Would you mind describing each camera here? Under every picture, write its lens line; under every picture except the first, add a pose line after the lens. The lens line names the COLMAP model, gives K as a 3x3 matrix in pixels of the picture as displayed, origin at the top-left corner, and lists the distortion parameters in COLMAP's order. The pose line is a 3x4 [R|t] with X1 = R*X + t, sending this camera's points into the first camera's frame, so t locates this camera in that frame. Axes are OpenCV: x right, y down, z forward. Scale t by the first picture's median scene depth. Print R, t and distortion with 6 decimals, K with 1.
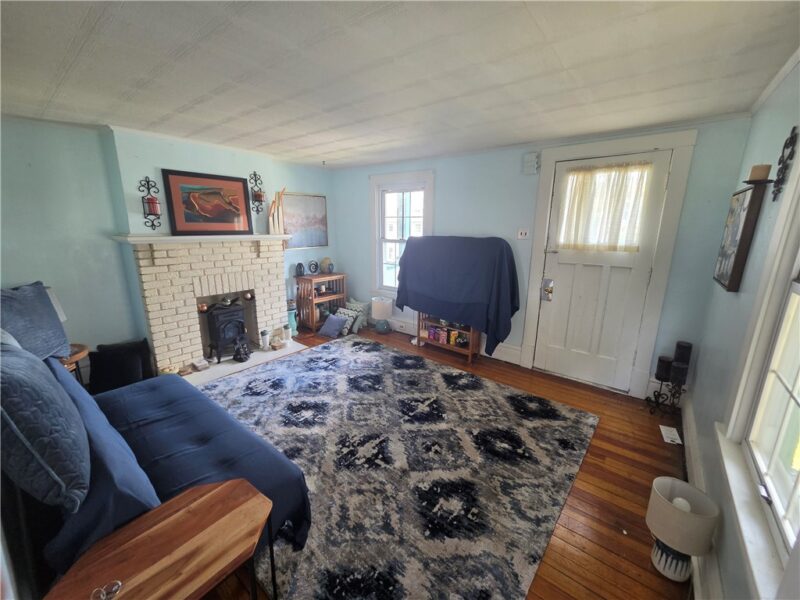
lens RADIAL K [[327.2, 0, 402.2], [0, 327.2, 301.3], [0, 0, 1]] dist [-0.000494, 0.000226]
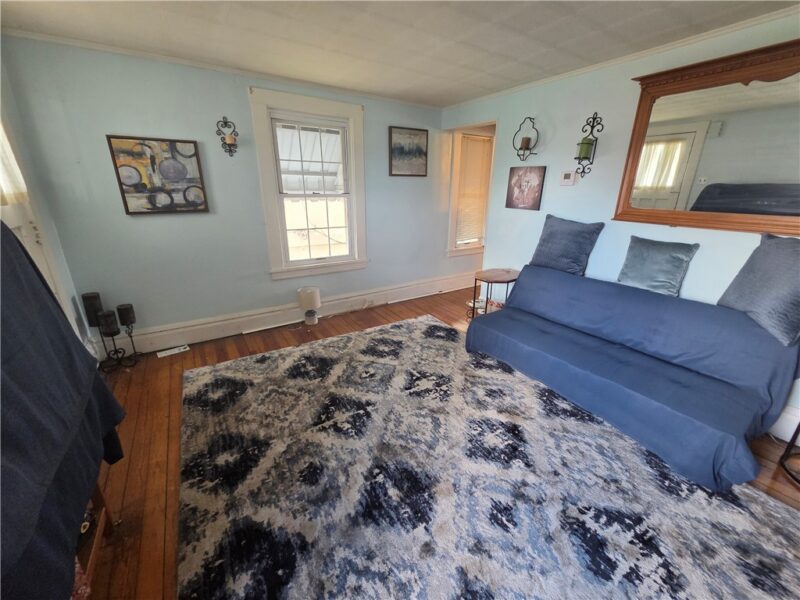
lens RADIAL K [[327.2, 0, 401.3], [0, 327.2, 300.3], [0, 0, 1]] dist [-0.000494, 0.000226]
pose [[-0.948230, -0.123860, 0.292434, -0.301921], [0.053325, 0.845641, 0.531081, -0.350170], [-0.313074, 0.519181, -0.795258, 1.654739]]
